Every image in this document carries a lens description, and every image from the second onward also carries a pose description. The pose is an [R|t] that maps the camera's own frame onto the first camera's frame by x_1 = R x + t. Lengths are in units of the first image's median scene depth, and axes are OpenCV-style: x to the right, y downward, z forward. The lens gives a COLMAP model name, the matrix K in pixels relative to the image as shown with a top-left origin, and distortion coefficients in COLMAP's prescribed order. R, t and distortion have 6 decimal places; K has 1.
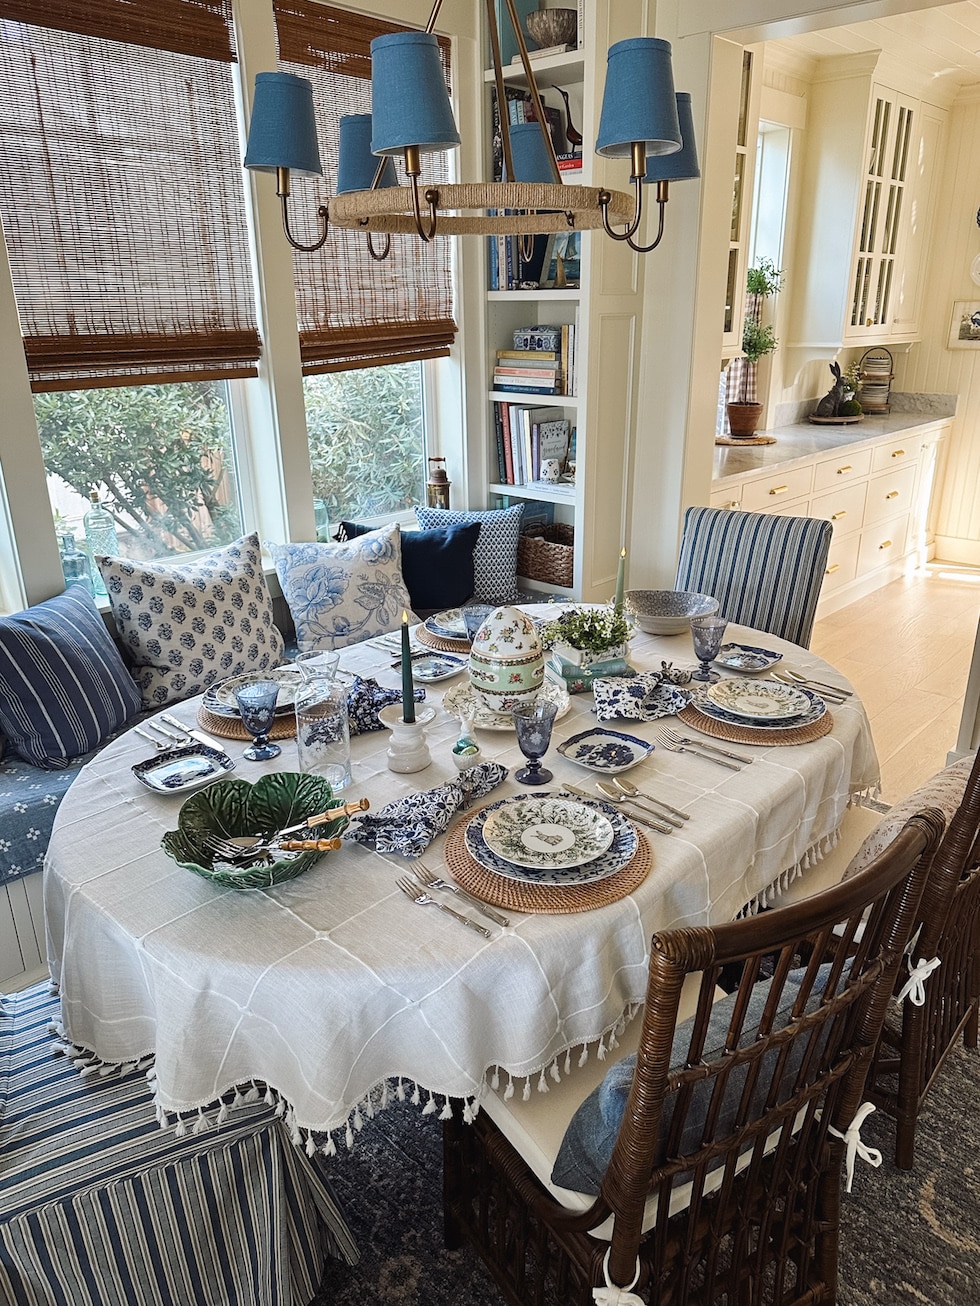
lens RADIAL K [[919.2, 0, 490.0], [0, 919.2, 653.0], [0, 0, 1]] dist [0.049822, -0.051259]
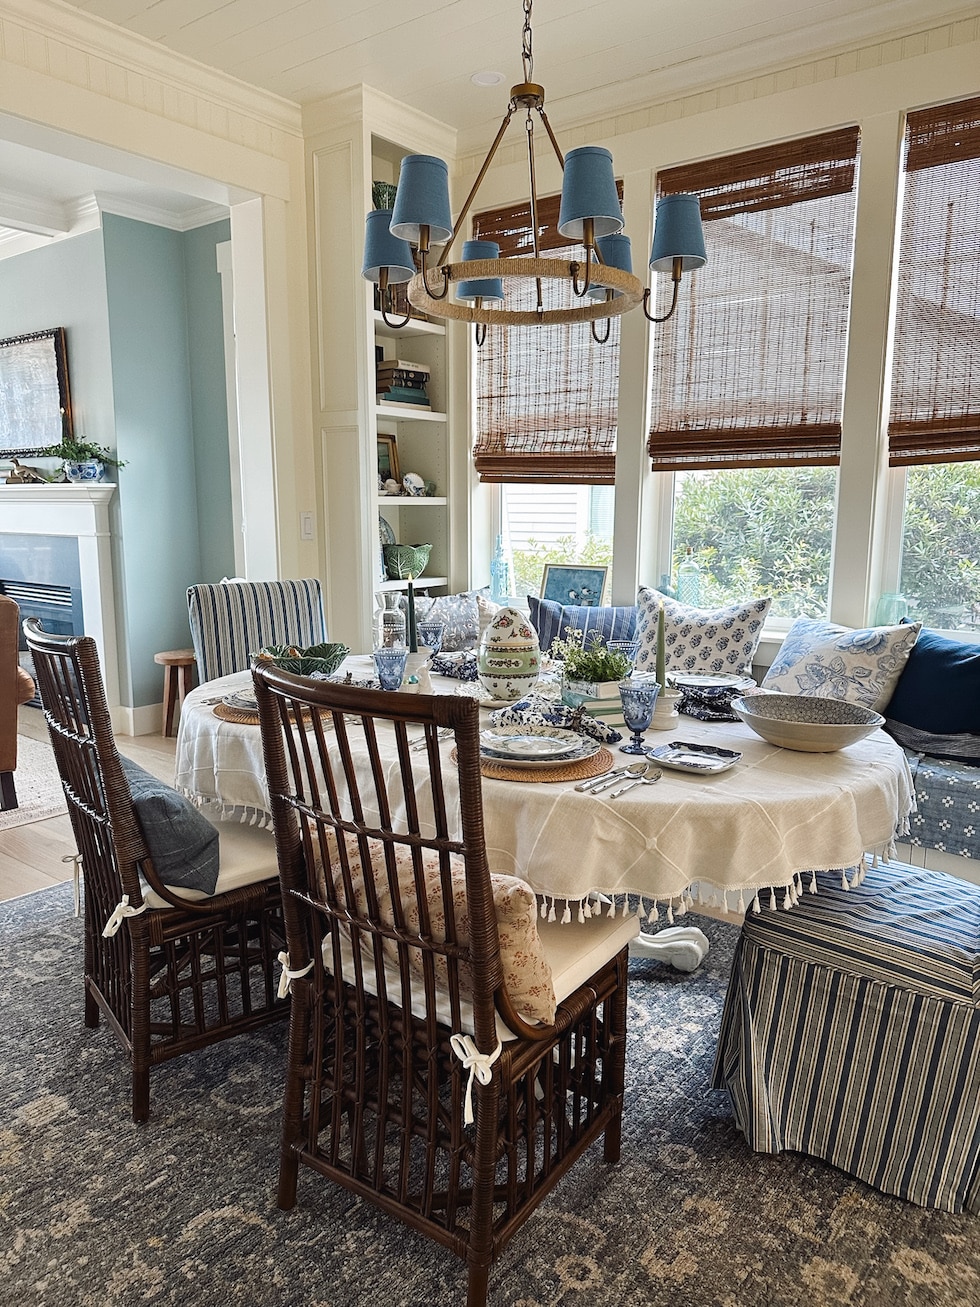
lens RADIAL K [[915.4, 0, 490.0], [0, 915.4, 653.5], [0, 0, 1]] dist [0.081862, -0.093544]
pose [[0.092740, 0.169716, -0.981120, 0.915071], [-0.349895, 0.928076, 0.127466, -0.105808], [0.932187, 0.331468, 0.145452, 0.624246]]
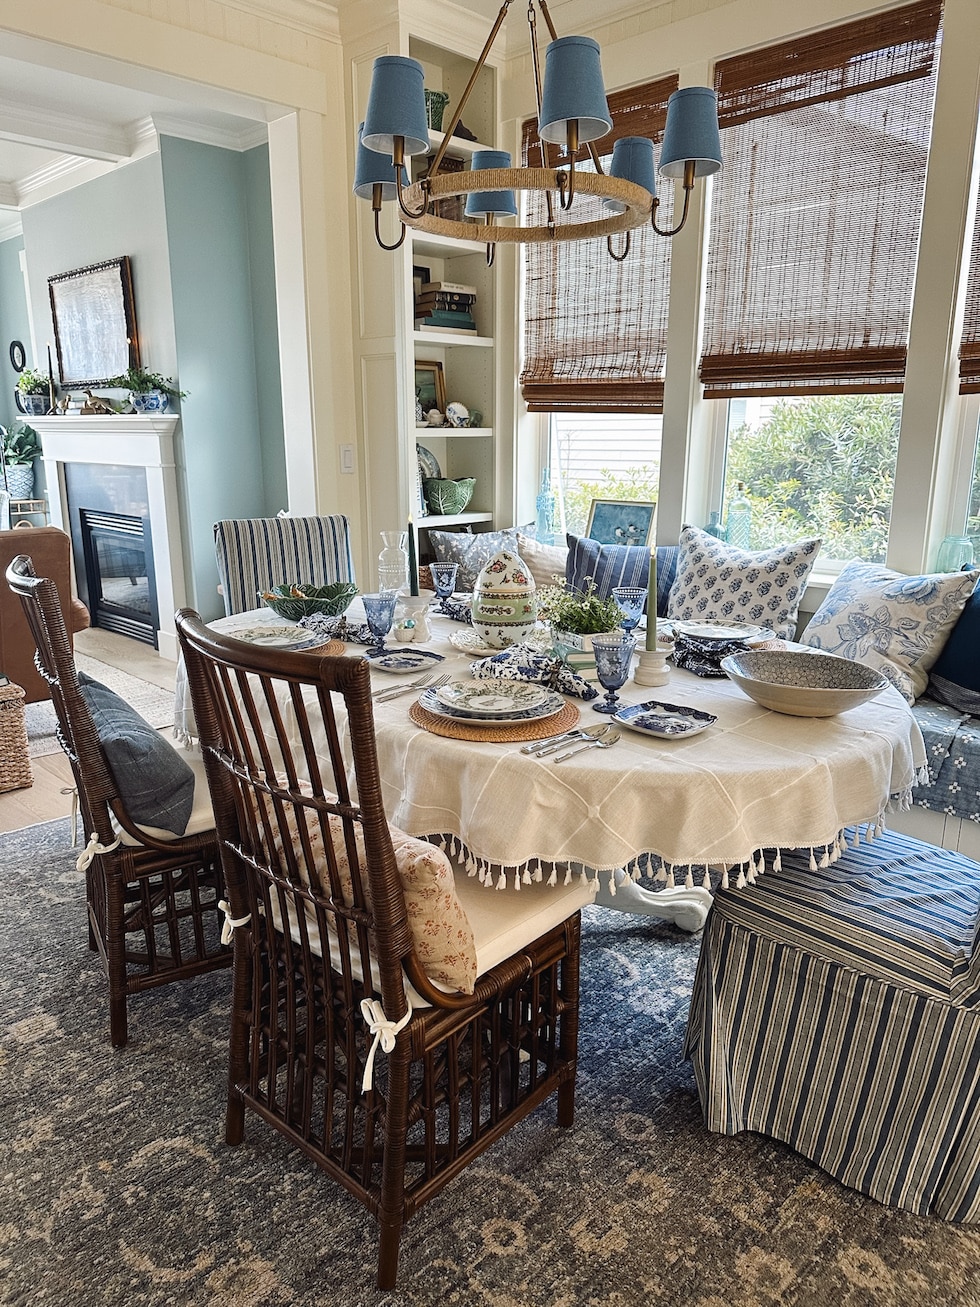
lens RADIAL K [[916.6, 0, 481.1], [0, 916.6, 655.0], [0, 0, 1]] dist [0.095581, -0.118489]
pose [[-0.034806, 0.247418, -0.968283, 0.881760], [-0.346549, 0.905768, 0.243901, -0.154075], [0.937386, 0.344047, 0.054216, 0.725547]]
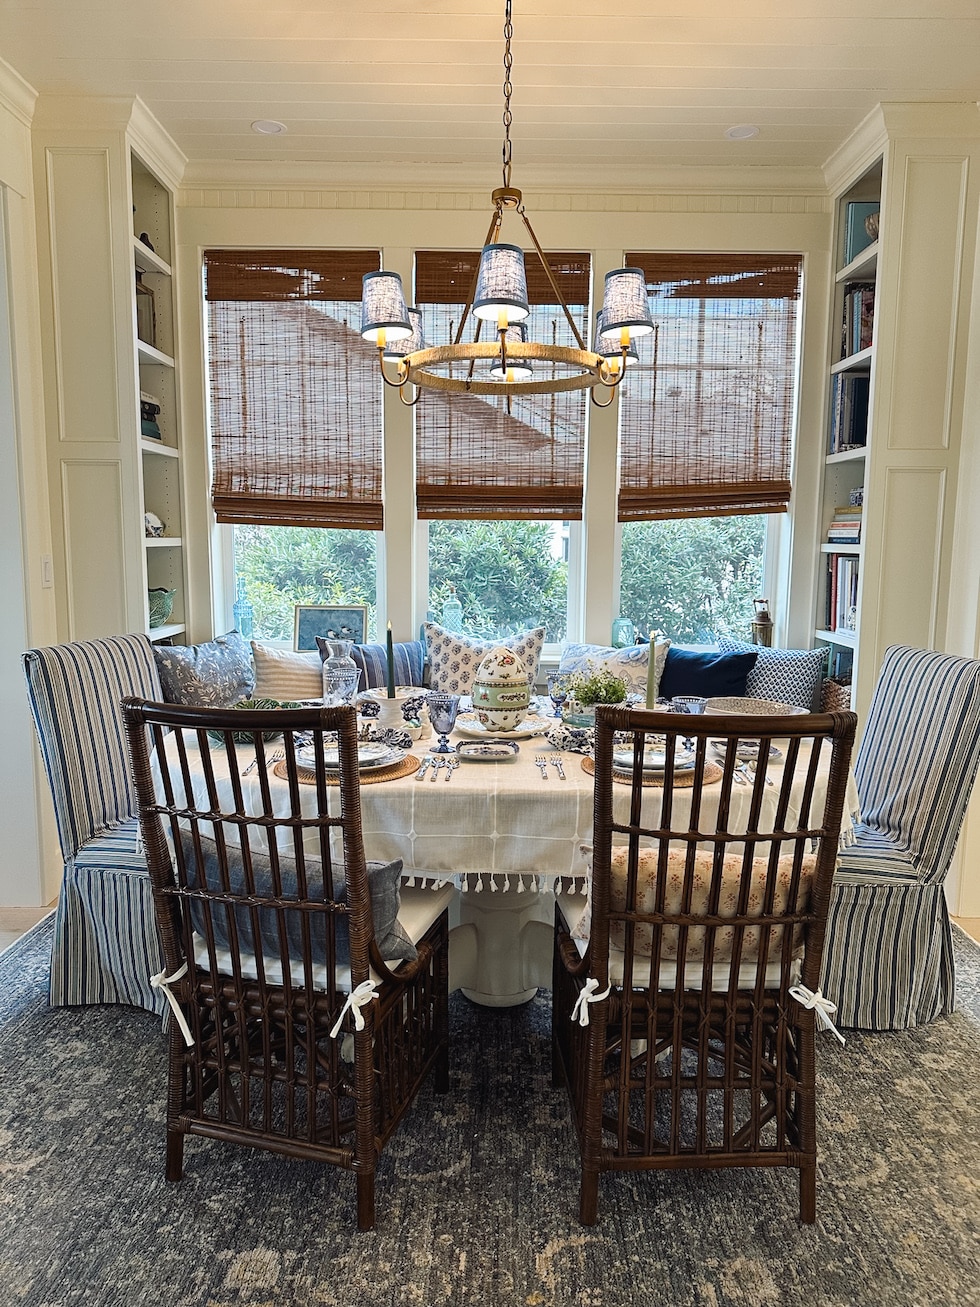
lens RADIAL K [[902.3, 0, 482.9], [0, 902.3, 657.0], [0, 0, 1]] dist [0.110840, -0.154568]
pose [[0.677147, 0.109961, -0.727585, 0.723732], [-0.271000, 0.956541, -0.107651, 0.084678], [0.684128, 0.270071, 0.677518, 0.075210]]
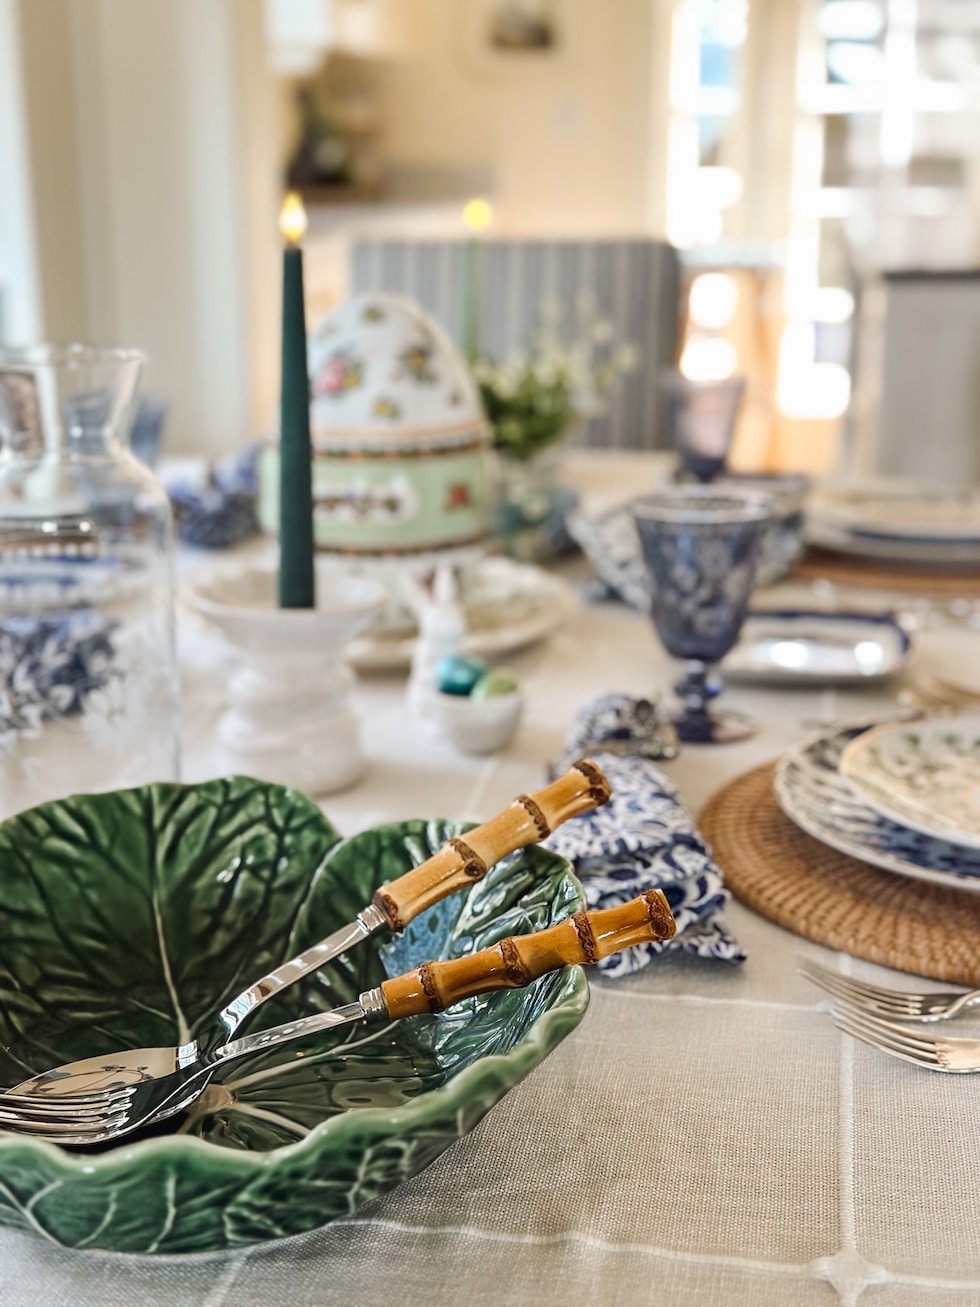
lens RADIAL K [[1884.2, 0, 490.0], [0, 1884.2, 653.5], [0, 0, 1]] dist [0.009743, 0.008058]
pose [[0.835788, -0.137916, 0.531448, -0.246117], [0.185891, 0.981853, -0.037543, 0.082403], [-0.516626, 0.130169, 0.846259, 0.321948]]
